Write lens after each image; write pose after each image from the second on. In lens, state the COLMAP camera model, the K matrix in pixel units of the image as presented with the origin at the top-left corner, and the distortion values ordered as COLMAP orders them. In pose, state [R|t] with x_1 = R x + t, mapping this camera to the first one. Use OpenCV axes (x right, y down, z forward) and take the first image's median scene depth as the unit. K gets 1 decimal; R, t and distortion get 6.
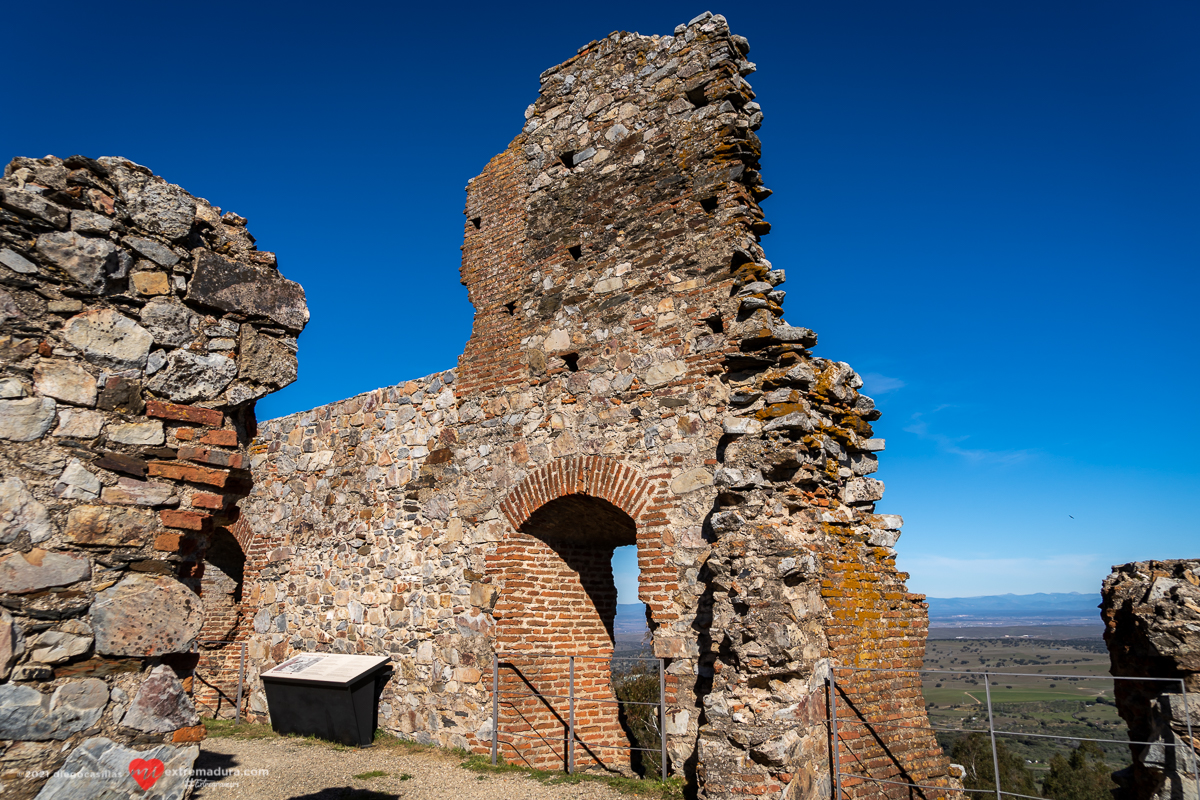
lens RADIAL K [[821.5, 0, 599.9], [0, 821.5, 395.4], [0, 0, 1]] dist [-0.023348, -0.000400]
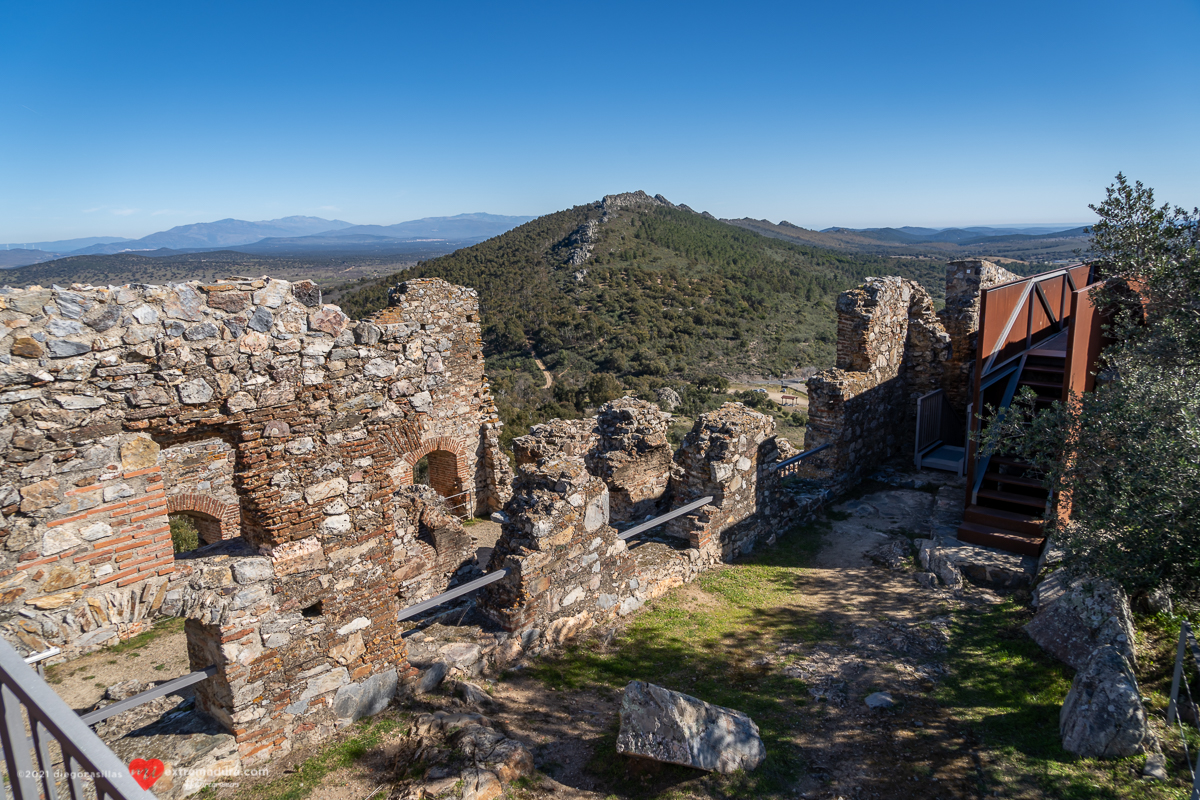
lens RADIAL K [[821.5, 0, 599.6], [0, 821.5, 398.8], [0, 0, 1]] dist [-0.023348, -0.000400]
pose [[0.055999, -0.205814, 0.976988, -2.954886], [-0.220446, 0.951825, 0.213149, -0.851432], [-0.973790, -0.227309, 0.007930, 0.437990]]
